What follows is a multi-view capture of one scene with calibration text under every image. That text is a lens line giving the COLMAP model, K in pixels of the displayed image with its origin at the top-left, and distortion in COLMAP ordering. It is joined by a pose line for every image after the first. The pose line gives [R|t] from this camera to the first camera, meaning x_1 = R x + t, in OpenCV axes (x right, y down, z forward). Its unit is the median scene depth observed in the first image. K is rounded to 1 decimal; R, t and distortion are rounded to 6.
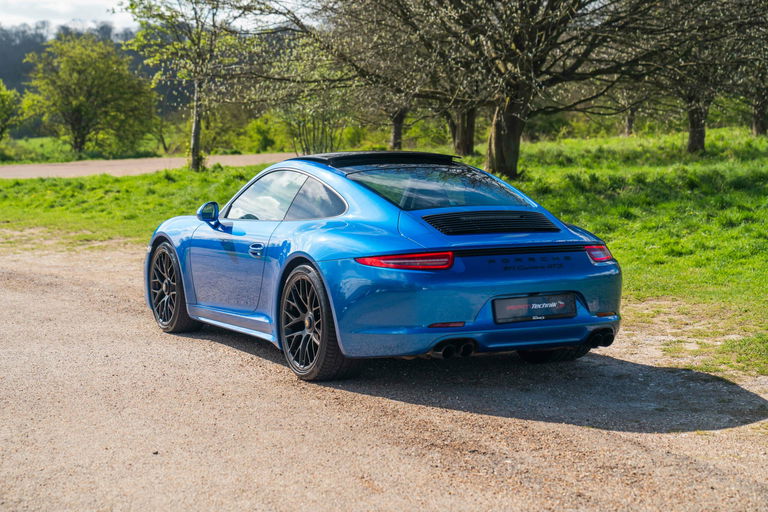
lens RADIAL K [[1565.4, 0, 380.2], [0, 1565.4, 255.6], [0, 0, 1]] dist [0.077333, 0.000000]
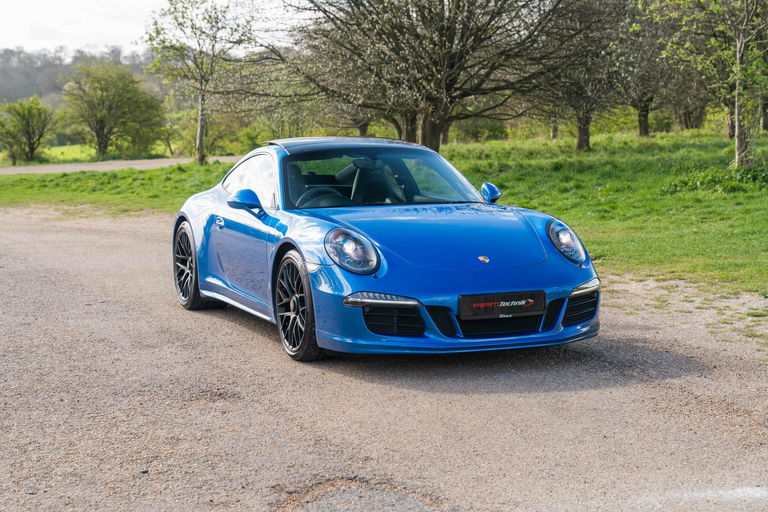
lens RADIAL K [[1378.4, 0, 387.8], [0, 1378.4, 256.6], [0, 0, 1]] dist [0.046312, 0.000000]
pose [[0.999725, -0.007948, 0.022041, 0.013400], [0.007838, 0.999956, 0.005097, 0.018499], [-0.022081, -0.004923, 0.999744, -0.161969]]
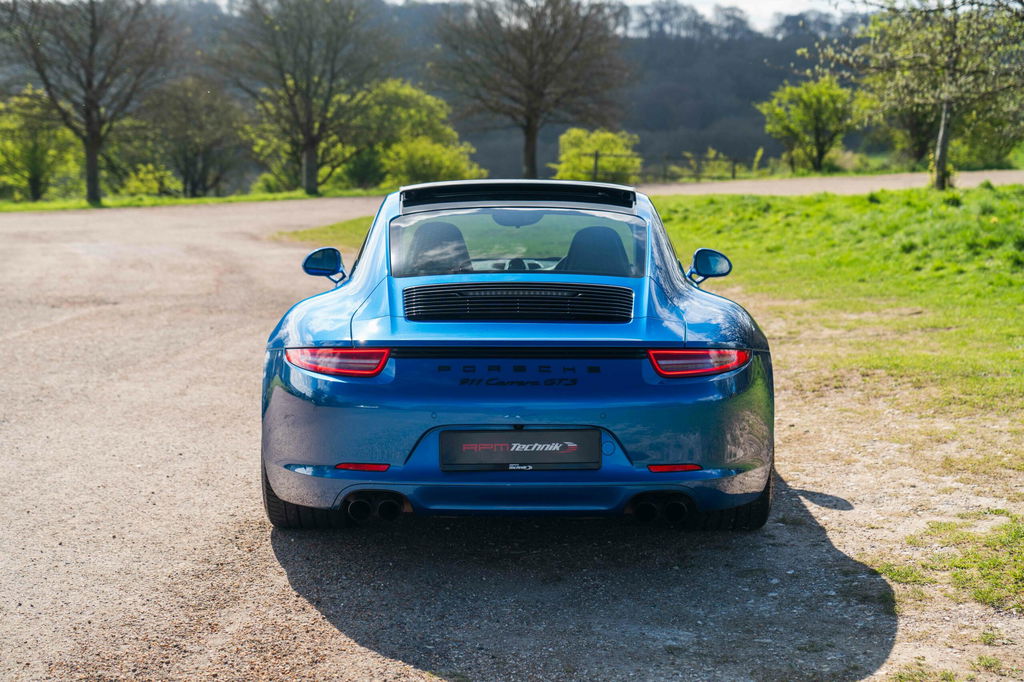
lens RADIAL K [[1782.1, 0, 513.6], [0, 1782.1, 342.0], [0, 0, 1]] dist [0.015274, 0.000000]
pose [[0.884507, 0.057699, -0.462944, 0.115126], [-0.040969, 0.998095, 0.046122, -0.011000], [0.464724, -0.021829, 0.885187, 0.111546]]
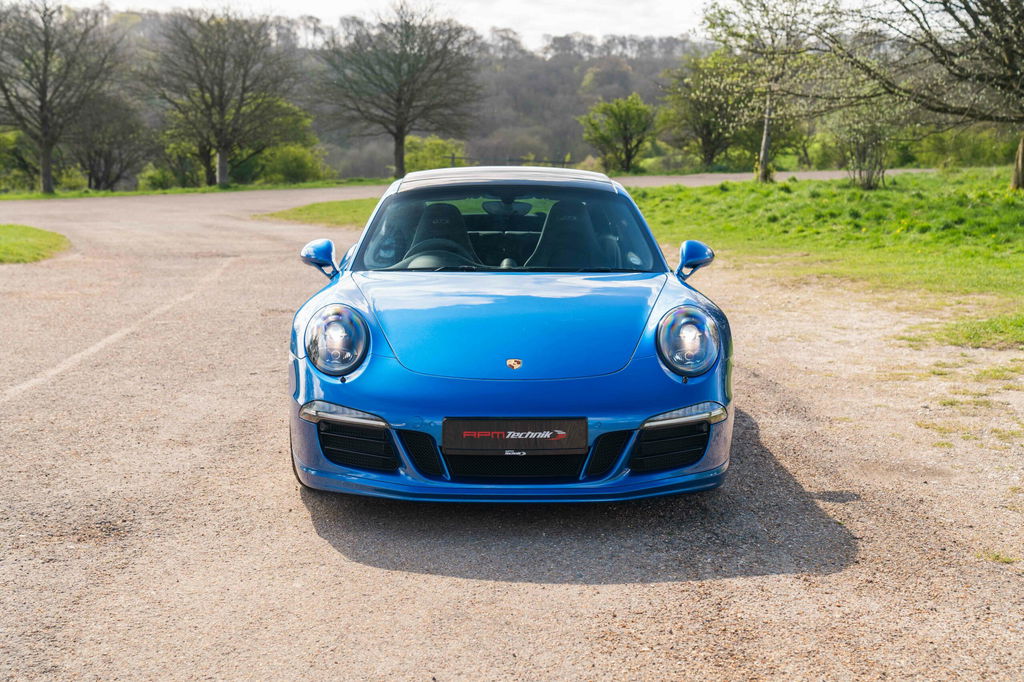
lens RADIAL K [[1637.7, 0, 512.1], [0, 1637.7, 340.5], [0, 0, 1]] dist [0.029621, 0.000000]
pose [[0.939028, 0.050558, -0.340104, 0.106929], [-0.037323, 0.998274, 0.045351, 0.008167], [0.341809, -0.029892, 0.939294, -0.096313]]
